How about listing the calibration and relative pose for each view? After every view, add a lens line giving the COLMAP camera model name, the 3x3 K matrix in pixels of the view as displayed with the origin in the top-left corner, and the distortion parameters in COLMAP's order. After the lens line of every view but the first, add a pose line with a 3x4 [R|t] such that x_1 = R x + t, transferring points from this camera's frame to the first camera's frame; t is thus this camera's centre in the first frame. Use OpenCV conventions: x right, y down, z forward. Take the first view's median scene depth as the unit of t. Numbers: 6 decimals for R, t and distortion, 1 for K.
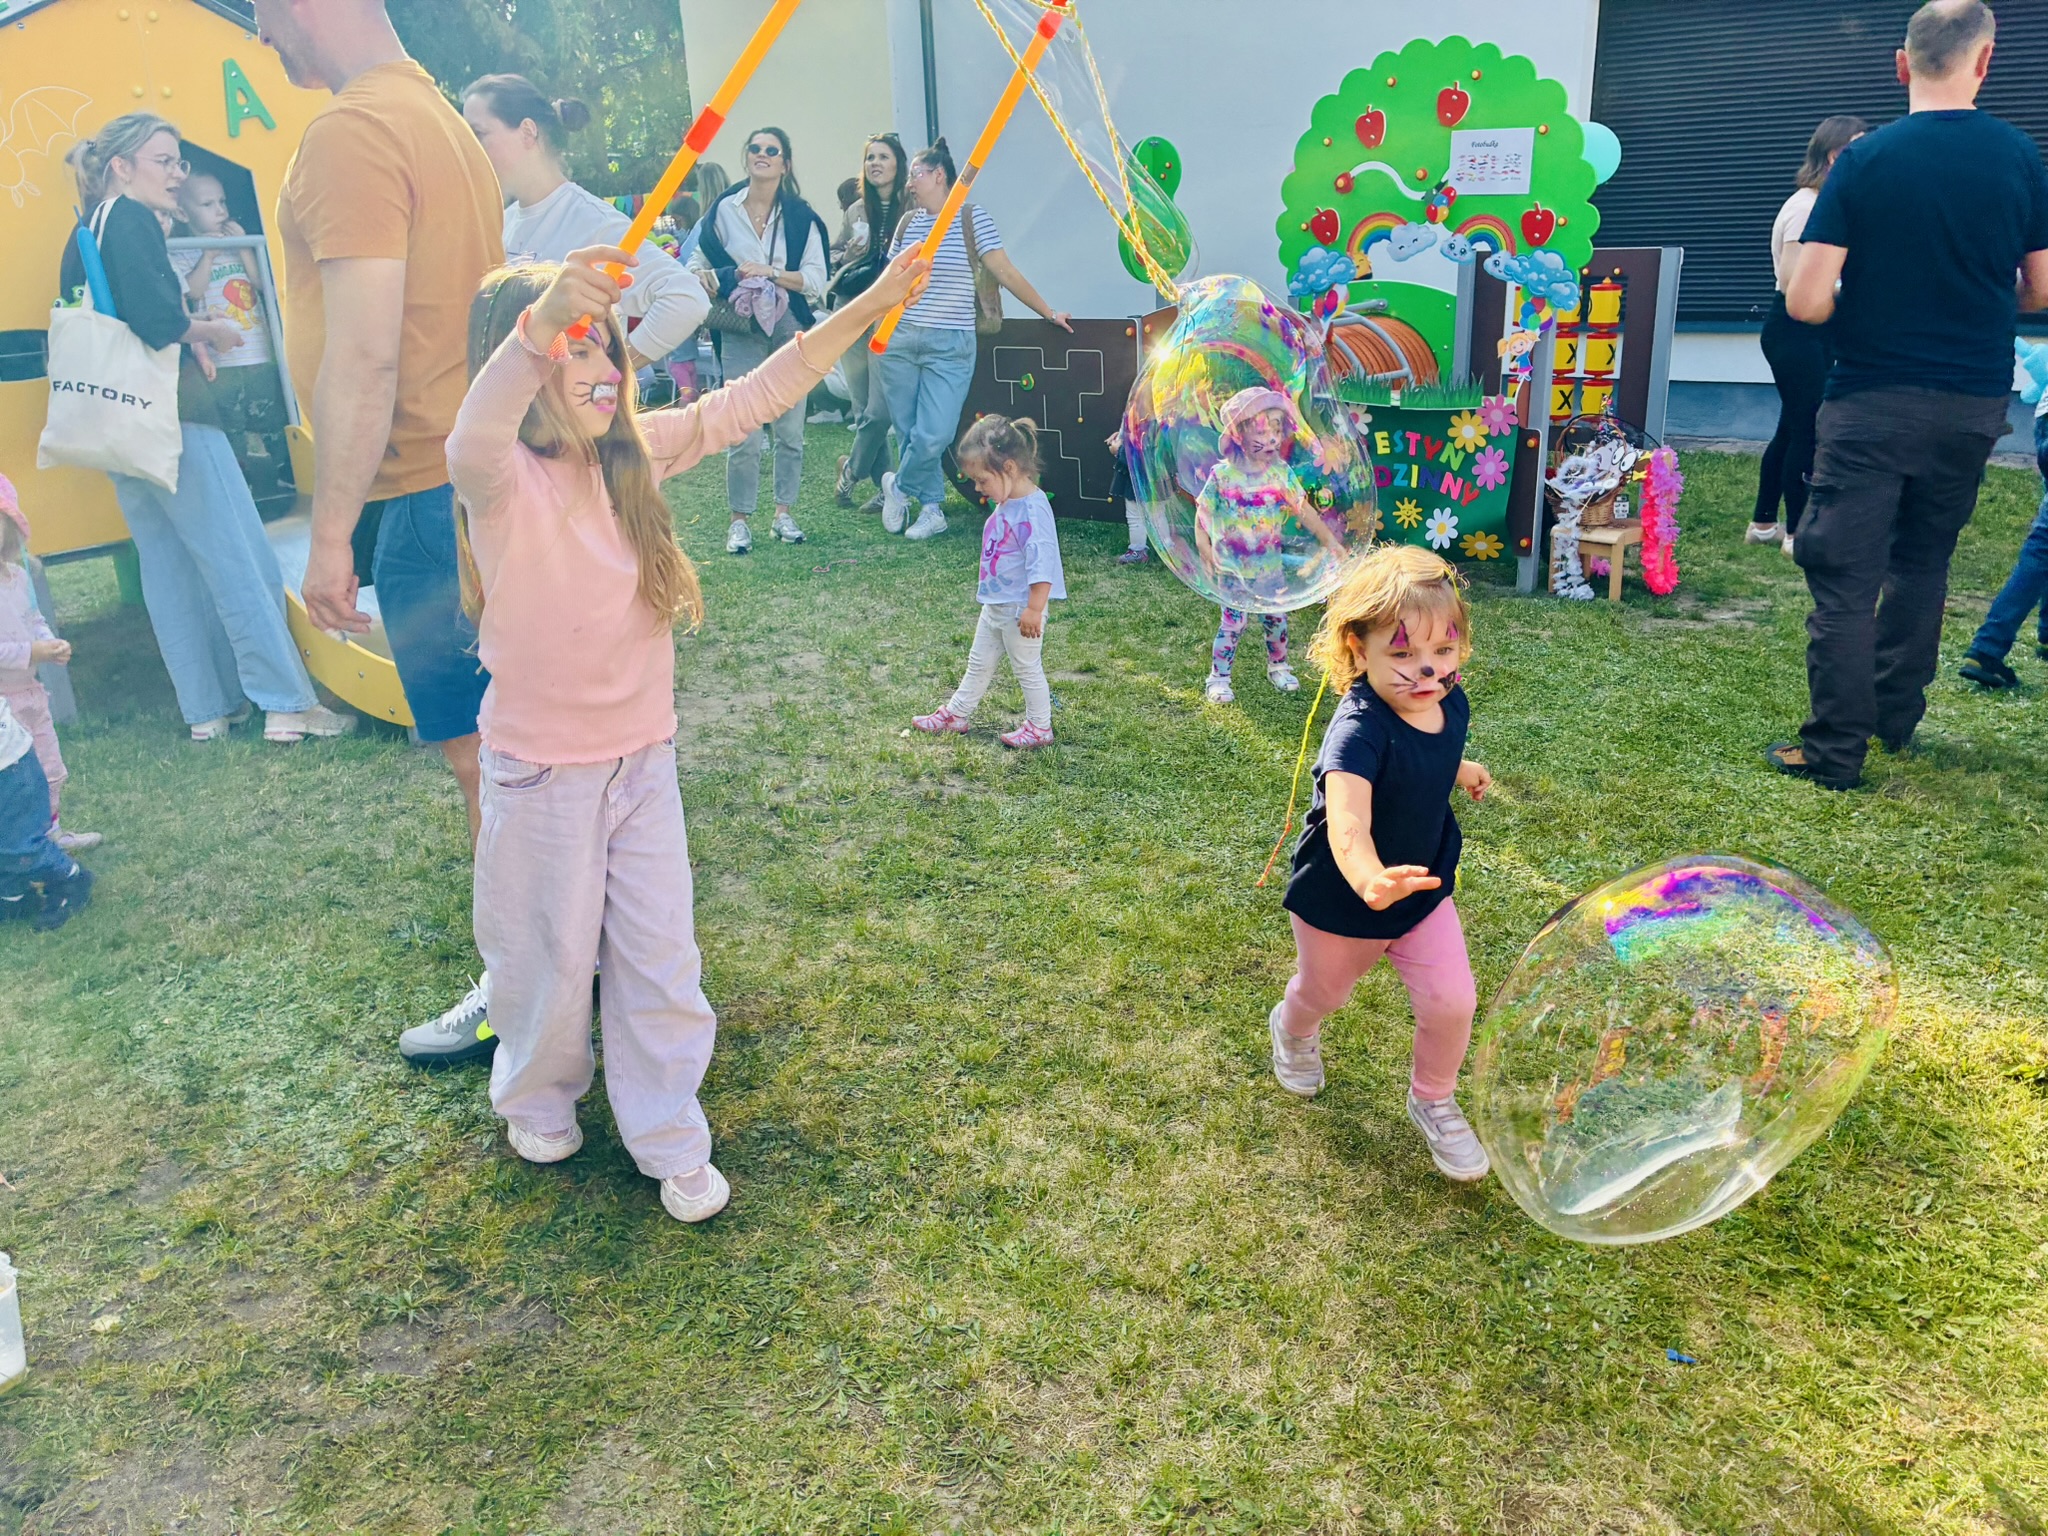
lens RADIAL K [[1549.9, 0, 1024.0], [0, 1549.9, 768.0], [0, 0, 1]] dist [0.002758, 0.000640]
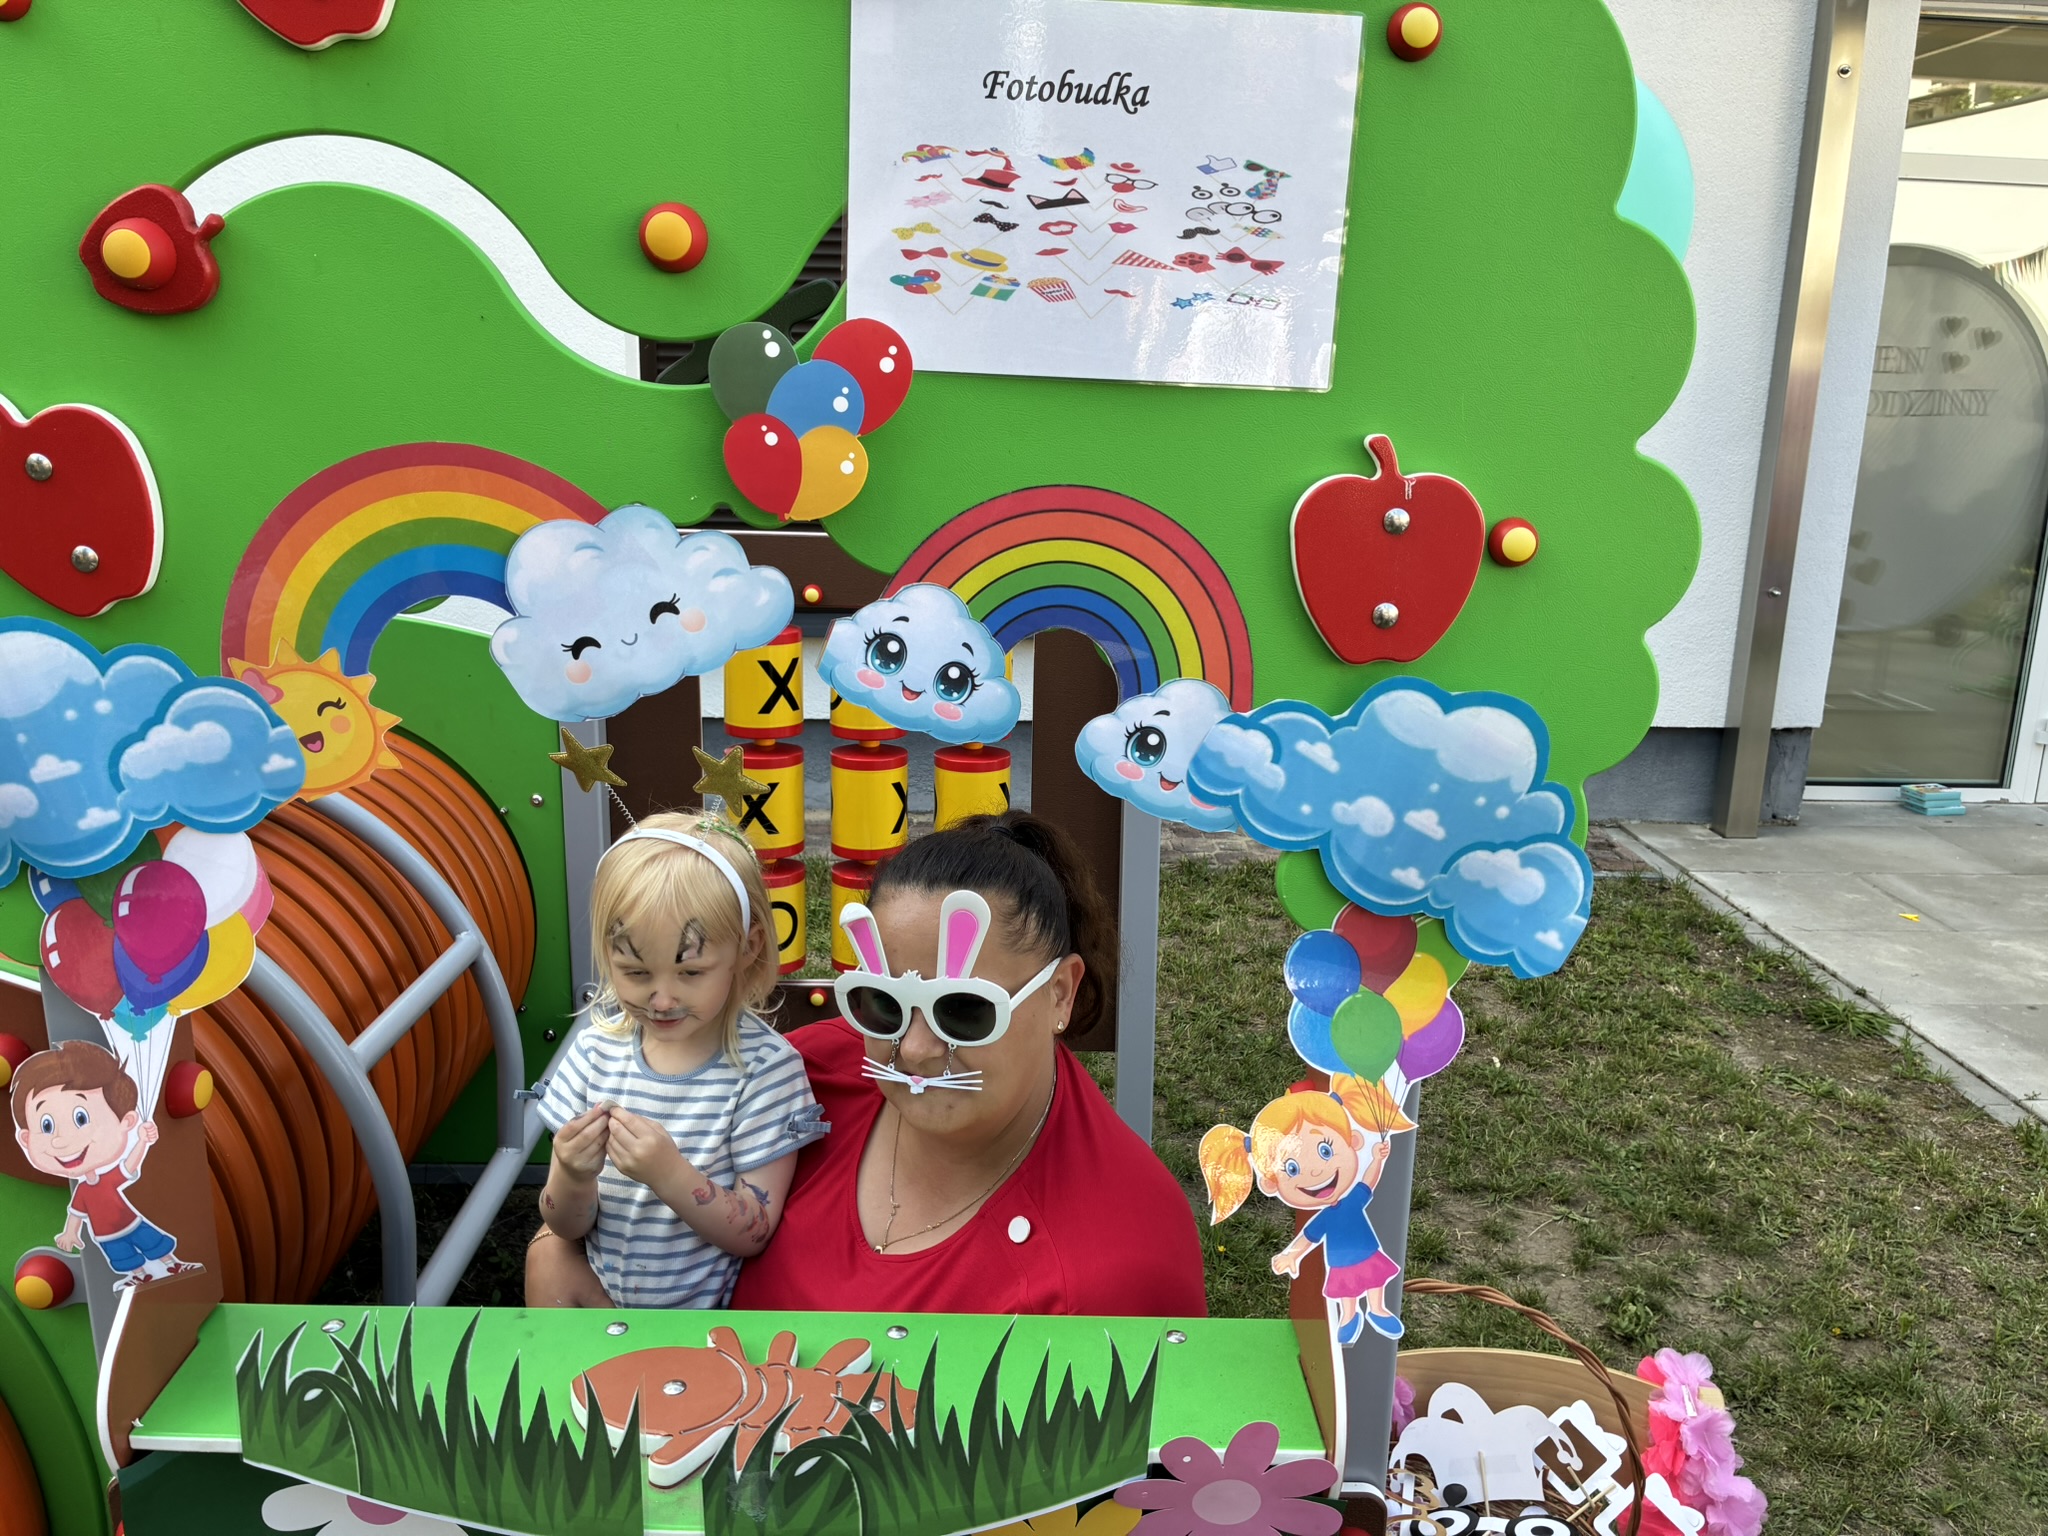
lens RADIAL K [[1549.9, 0, 1024.0], [0, 1549.9, 768.0], [0, 0, 1]] dist [0.002758, 0.000640]
pose [[0.761608, -0.103825, 0.639667, 0.176627], [0.174512, 0.983477, -0.048151, -0.319352], [-0.624098, 0.148302, 0.767143, 0.876559]]
